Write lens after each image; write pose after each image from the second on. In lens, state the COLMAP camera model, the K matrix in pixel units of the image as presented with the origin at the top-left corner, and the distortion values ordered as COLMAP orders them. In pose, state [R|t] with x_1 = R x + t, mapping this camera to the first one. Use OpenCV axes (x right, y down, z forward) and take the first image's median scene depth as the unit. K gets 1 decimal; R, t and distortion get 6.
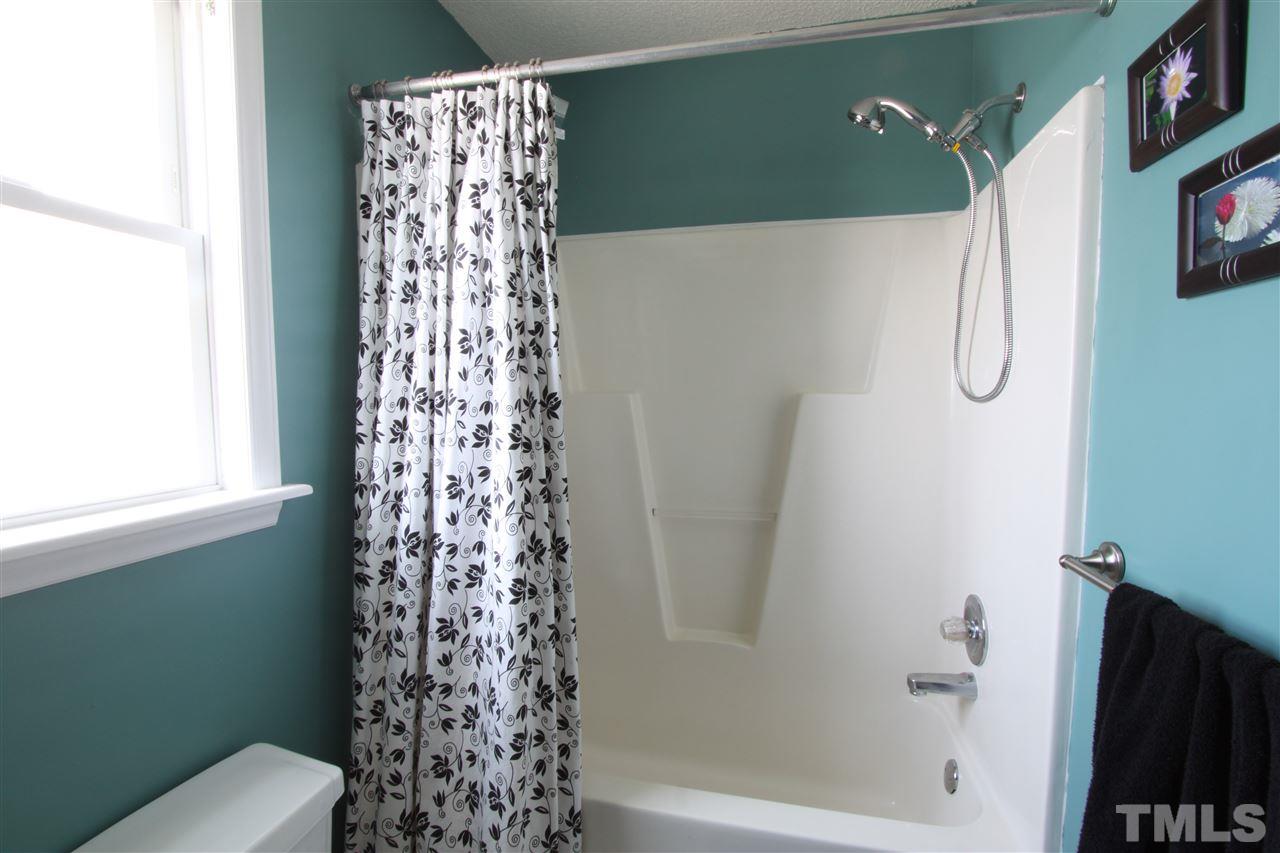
lens RADIAL K [[597.0, 0, 640.0], [0, 597.0, 426.5], [0, 0, 1]] dist [-0.023701, 0.000691]
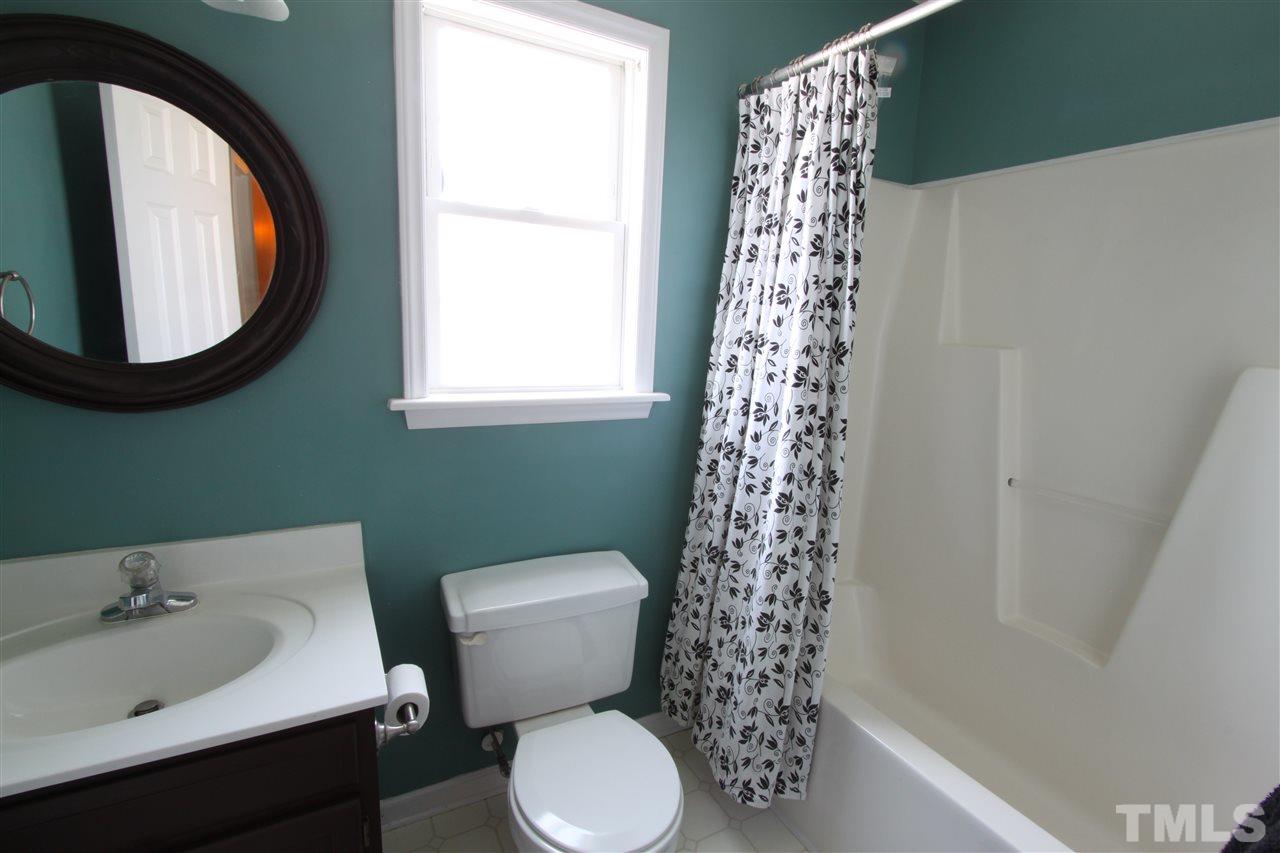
lens RADIAL K [[597.0, 0, 640.0], [0, 597.0, 426.5], [0, 0, 1]] dist [-0.023701, 0.000691]
pose [[0.673596, 0.166284, -0.720151, 0.423838], [-0.096305, 0.985803, 0.137545, -0.016774], [0.732799, -0.023296, 0.680046, -0.035708]]
